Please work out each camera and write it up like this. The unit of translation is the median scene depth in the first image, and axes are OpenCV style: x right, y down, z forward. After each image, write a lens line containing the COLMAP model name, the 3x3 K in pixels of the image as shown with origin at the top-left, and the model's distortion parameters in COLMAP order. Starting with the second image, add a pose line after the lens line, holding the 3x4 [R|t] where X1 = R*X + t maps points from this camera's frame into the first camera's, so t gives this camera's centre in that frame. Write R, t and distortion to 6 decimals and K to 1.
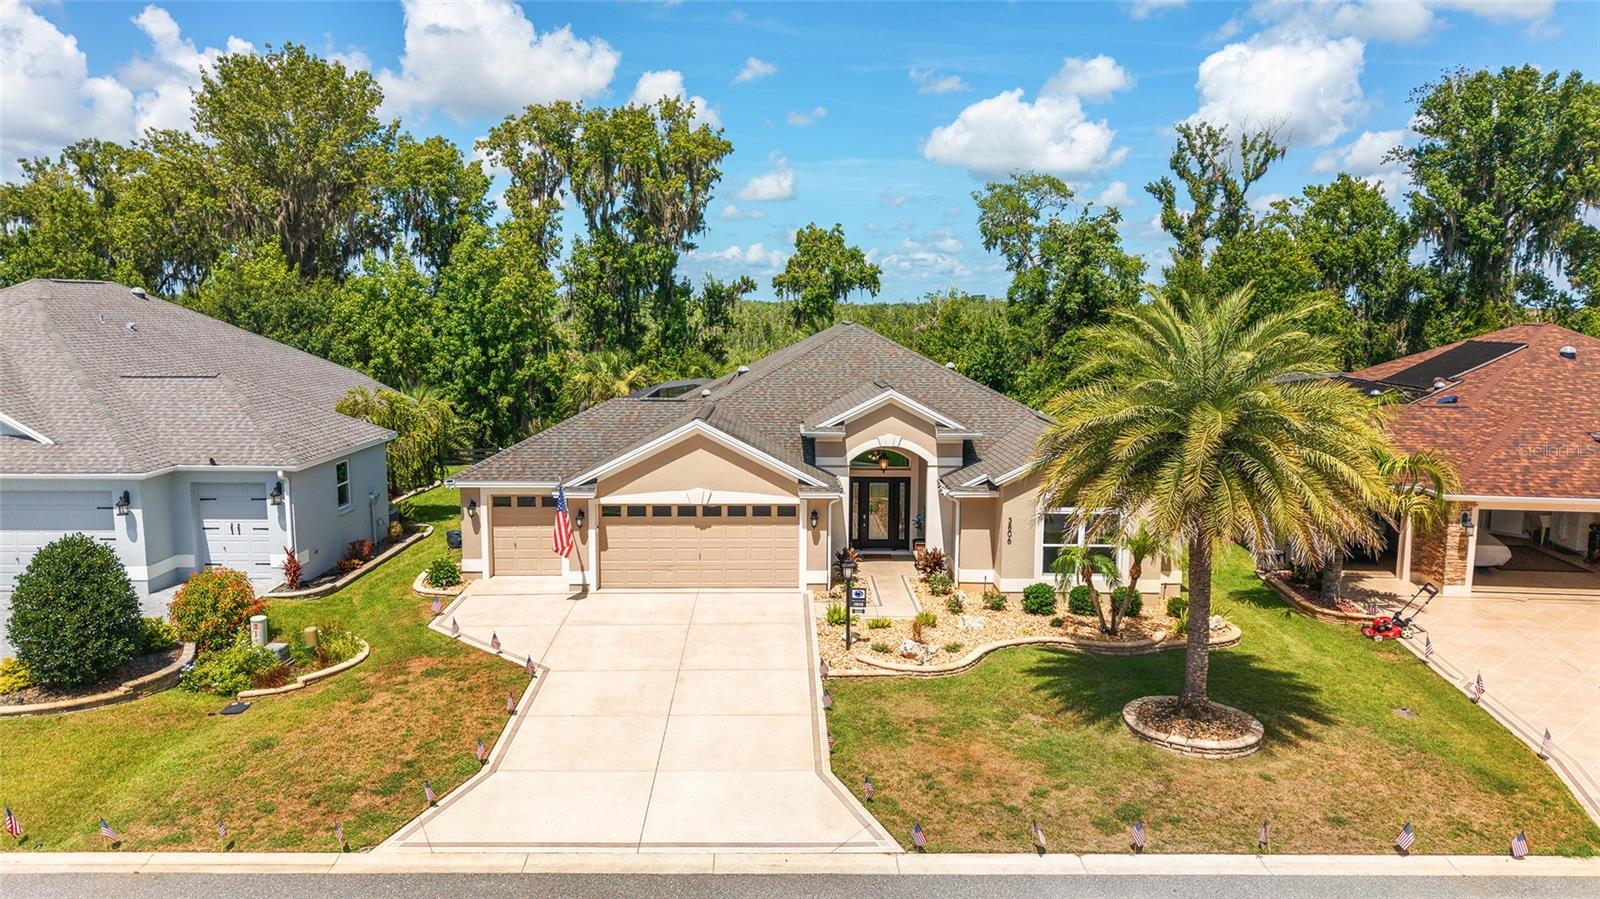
lens RADIAL K [[1069.9, 0, 799.3], [0, 1069.9, 442.4], [0, 0, 1]] dist [0.022160, -0.022750]
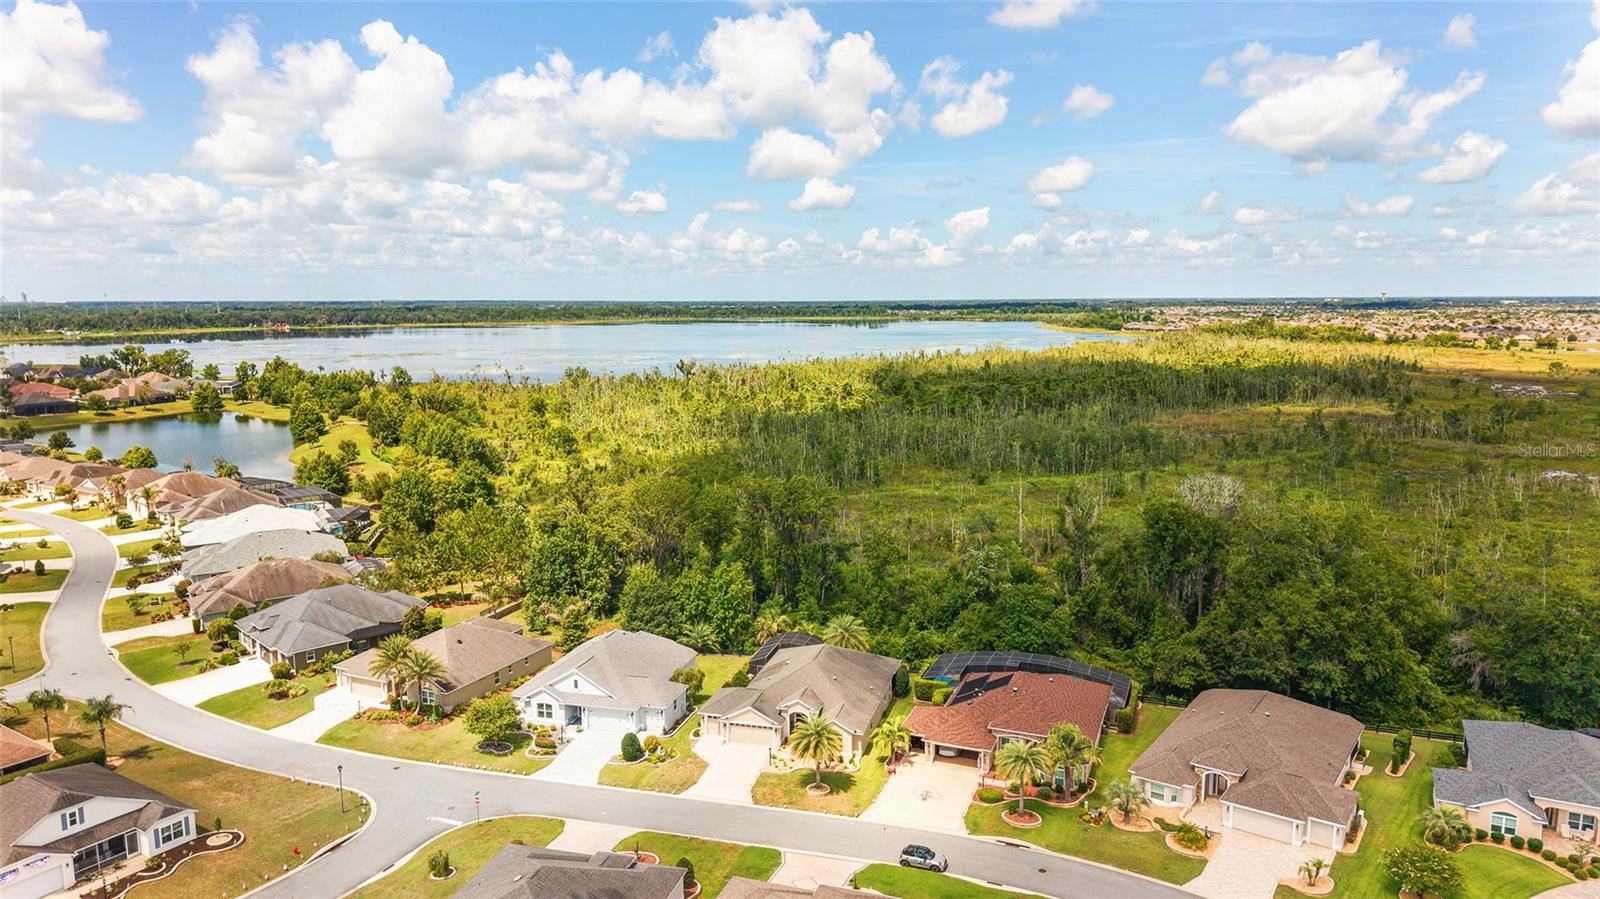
lens RADIAL K [[1067.1, 0, 800.8], [0, 1067.1, 441.1], [0, 0, 1]] dist [0.035244, -0.034317]
pose [[0.961400, 0.024753, -0.274040, 1.277672], [-0.022616, 0.999684, 0.010954, -1.160187], [0.274224, -0.004334, 0.961656, -3.153810]]
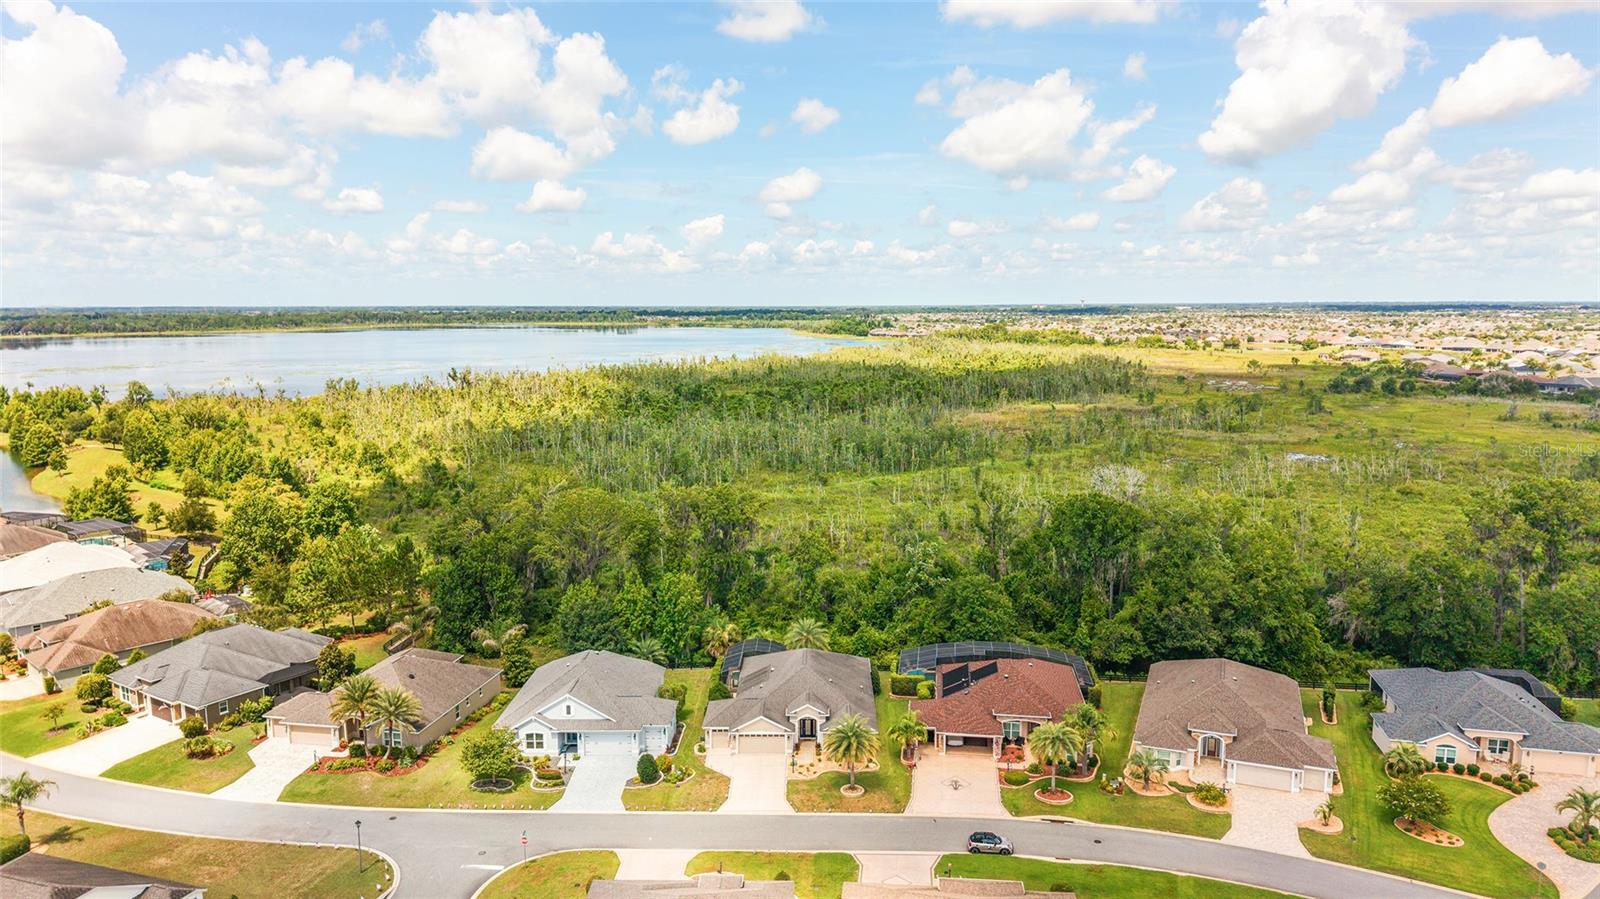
lens RADIAL K [[1063.8, 0, 800.0], [0, 1063.8, 449.5], [0, 0, 1]] dist [0.042976, -0.053467]
pose [[0.999288, -0.007157, -0.037039, 0.229707], [0.007589, 0.999905, 0.011517, -1.150450], [0.036953, -0.011789, 0.999247, -3.311961]]
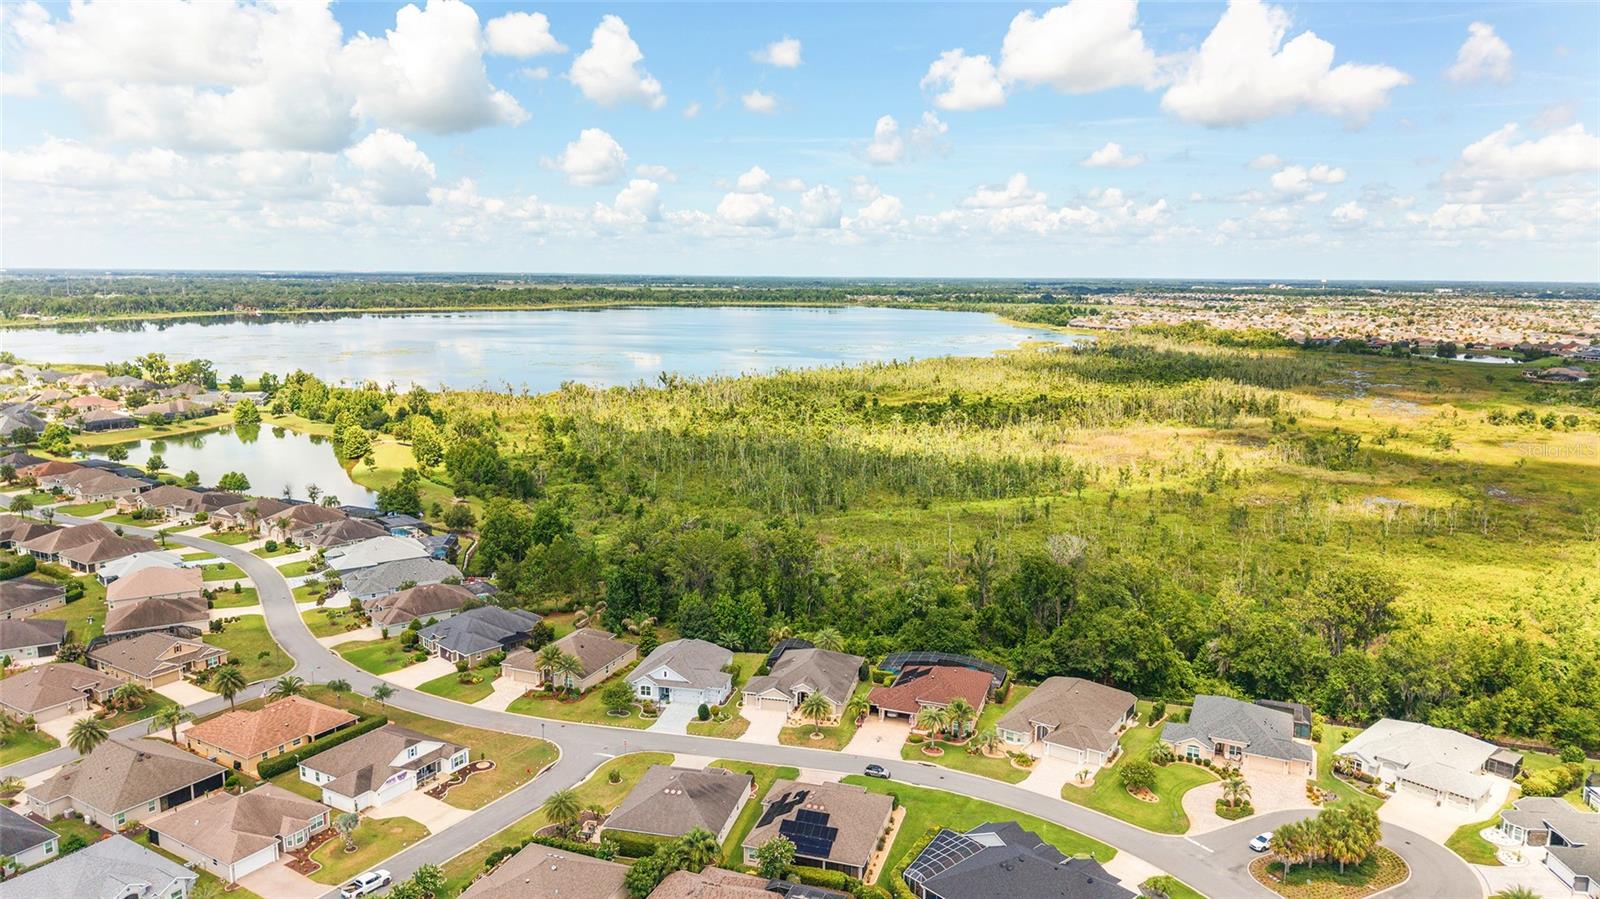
lens RADIAL K [[1062.2, 0, 801.8], [0, 1062.2, 442.6], [0, 0, 1]] dist [0.084137, -0.141672]
pose [[0.971544, 0.037180, -0.233922, 1.723236], [-0.029896, 0.998954, 0.034608, -1.945412], [0.234964, -0.026630, 0.971639, -5.967804]]
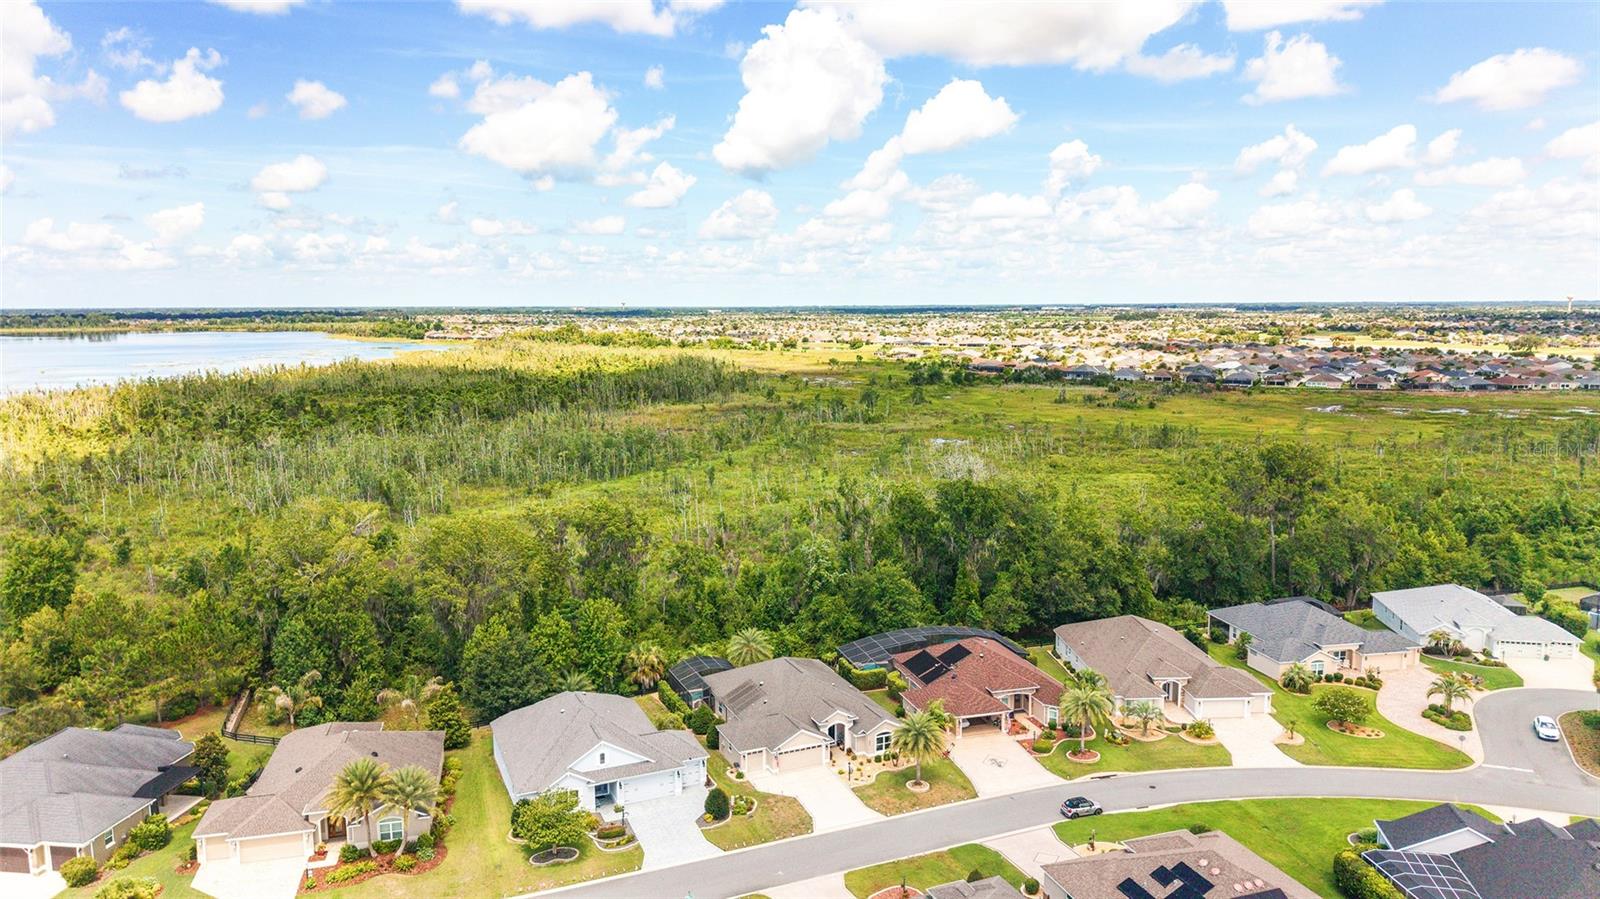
lens RADIAL K [[1063.8, 0, 800.0], [0, 1063.8, 449.5], [0, 0, 1]] dist [0.042976, -0.053467]
pose [[0.923049, -0.063801, 0.379354, -1.626307], [0.059154, 0.997963, 0.023906, -1.223487], [-0.380106, 0.000374, 0.924943, -2.894642]]
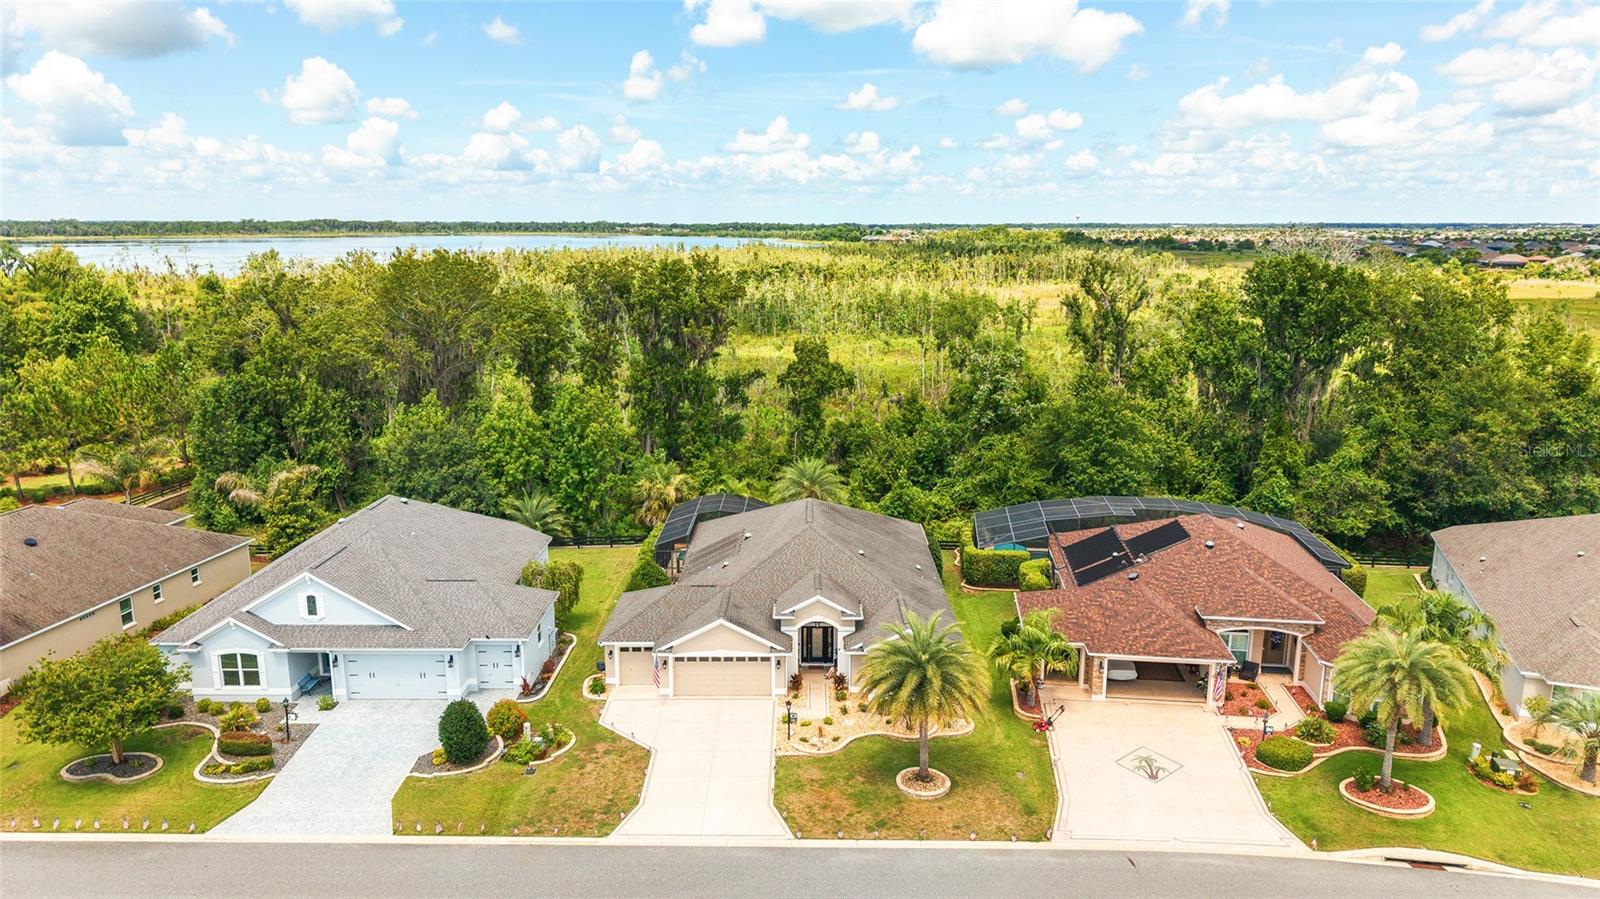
lens RADIAL K [[1069.9, 0, 799.3], [0, 1069.9, 442.4], [0, 0, 1]] dist [0.022160, -0.022750]
pose [[0.999695, -0.000826, -0.024676, 0.105936], [0.002712, 0.997066, 0.076498, -0.514158], [0.024541, -0.076542, 0.996764, -1.019458]]
